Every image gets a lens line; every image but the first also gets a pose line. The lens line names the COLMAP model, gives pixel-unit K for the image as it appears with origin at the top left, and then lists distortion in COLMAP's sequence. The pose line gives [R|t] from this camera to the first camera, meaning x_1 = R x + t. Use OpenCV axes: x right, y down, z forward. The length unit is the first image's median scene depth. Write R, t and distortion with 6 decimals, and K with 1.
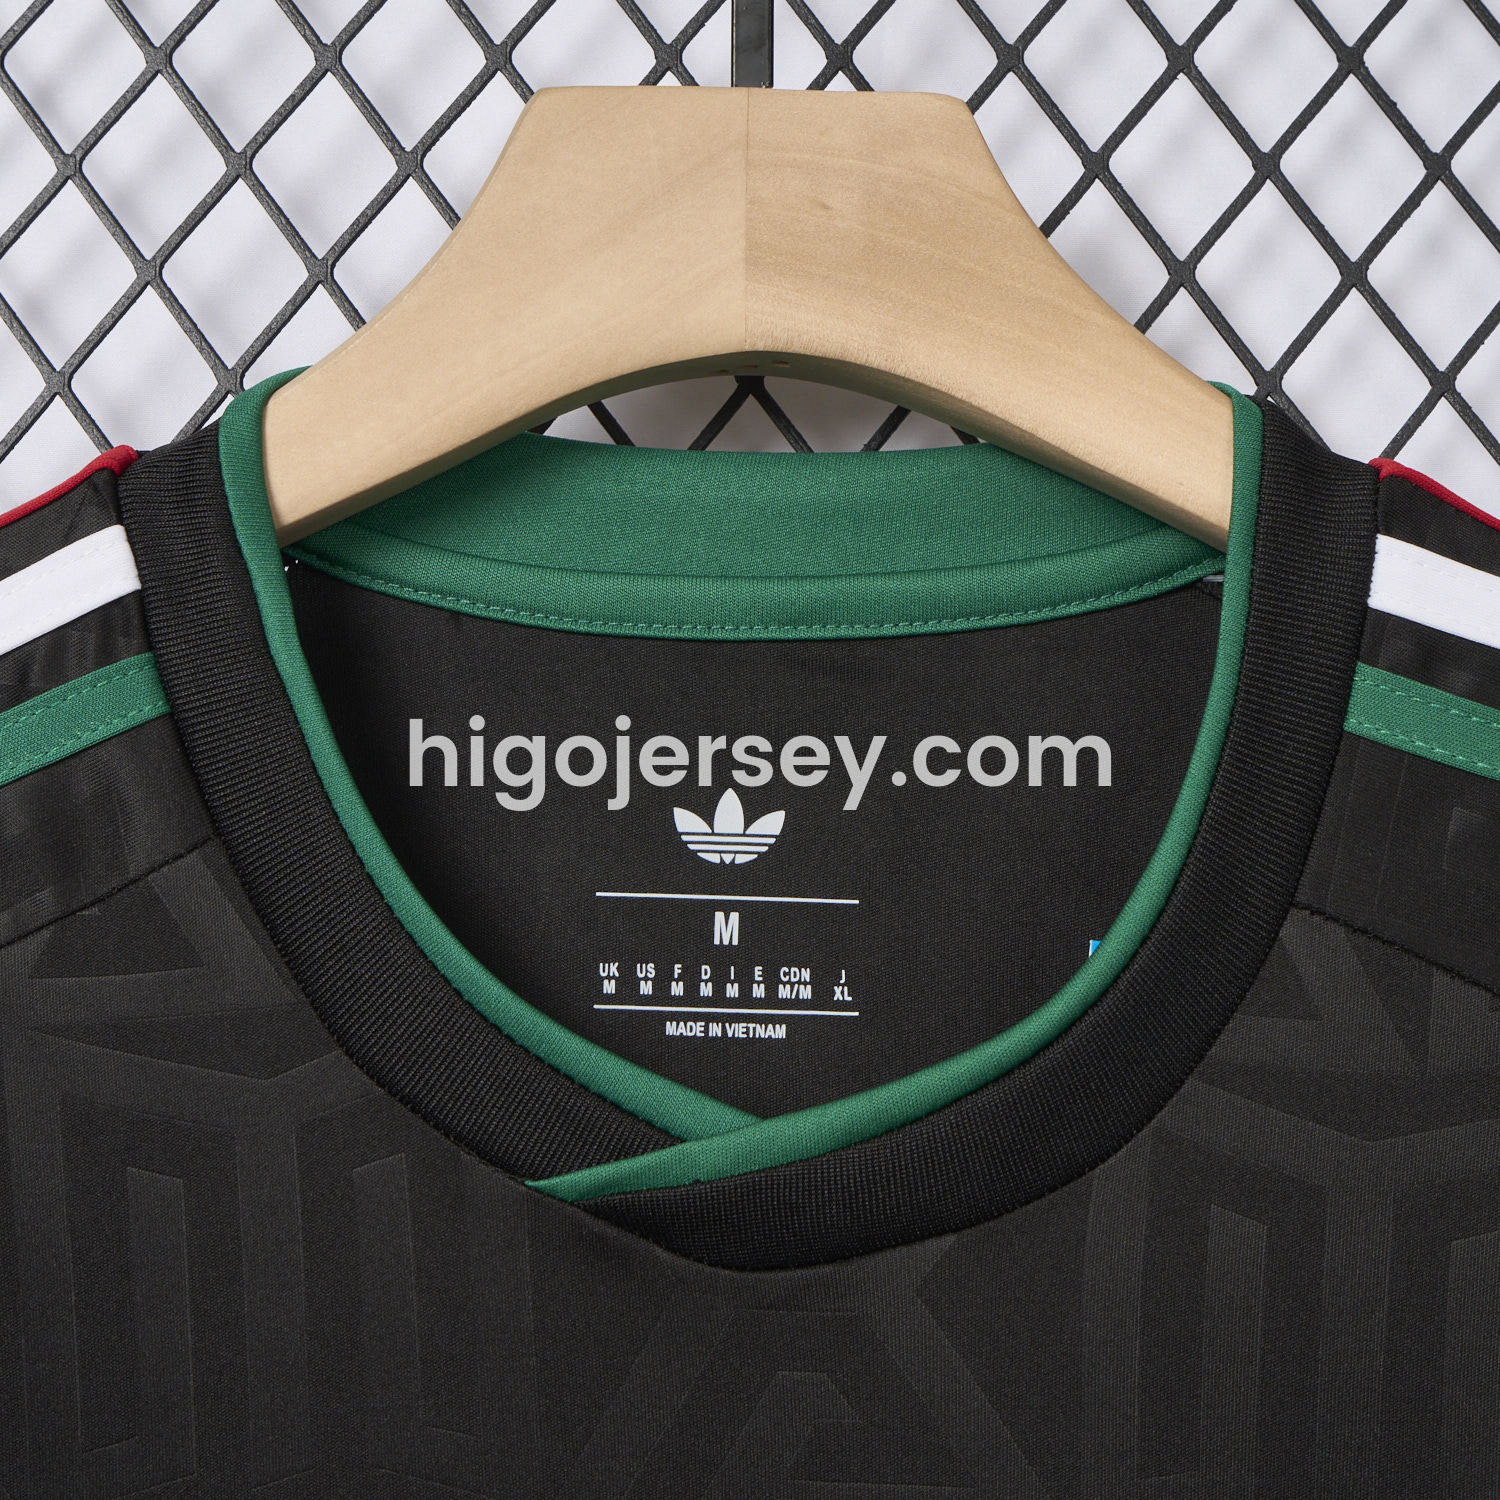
lens RADIAL K [[4867.4, 0, 750.0], [0, 4867.4, 750.0], [0, 0, 1]] dist [0.008780, -0.547933]
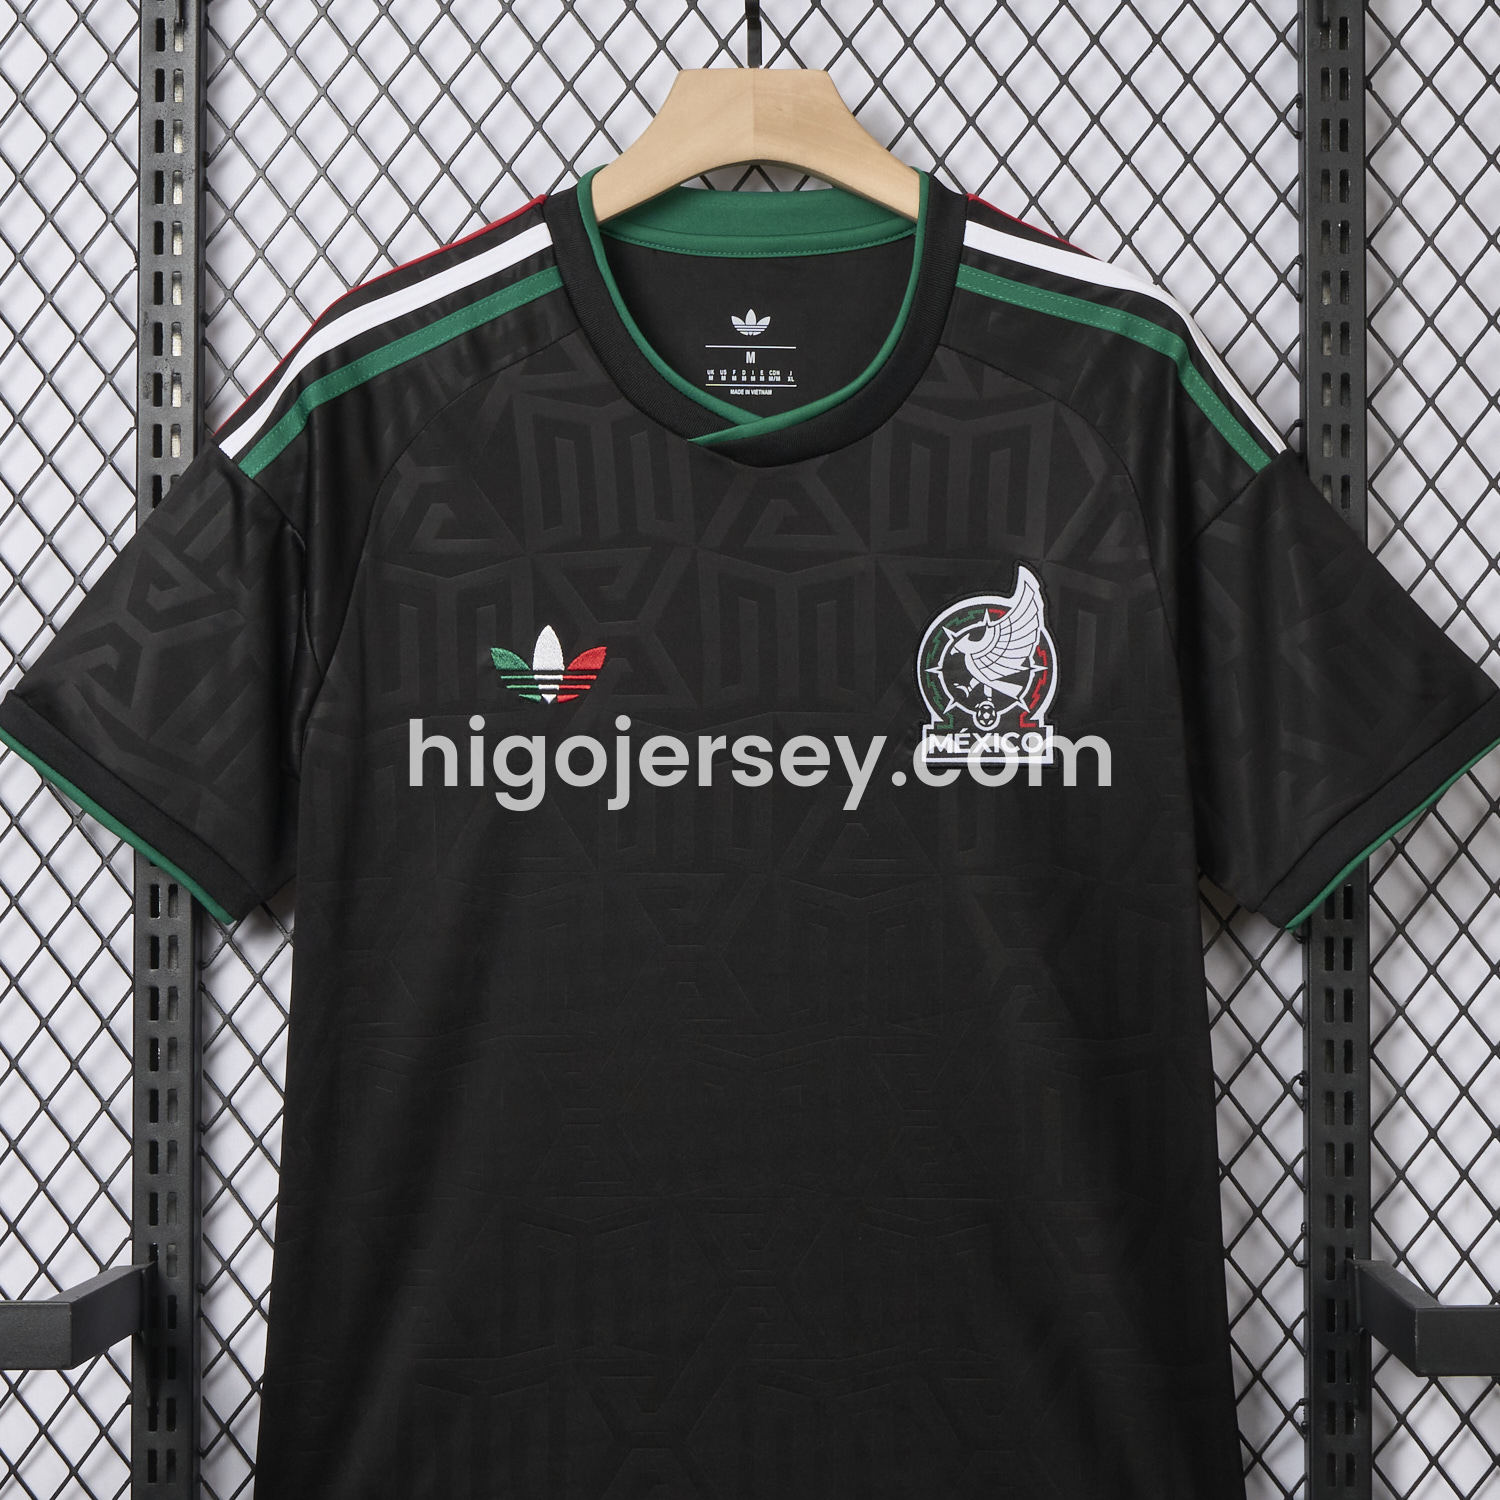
lens RADIAL K [[4867.4, 0, 750.0], [0, 4867.4, 750.0], [0, 0, 1]] dist [0.008780, -0.547933]
pose [[0.999851, -0.015829, 0.006897, -0.029204], [0.015128, 0.995638, 0.092061, 0.002333], [-0.008324, -0.091943, 0.995729, -1.935876]]
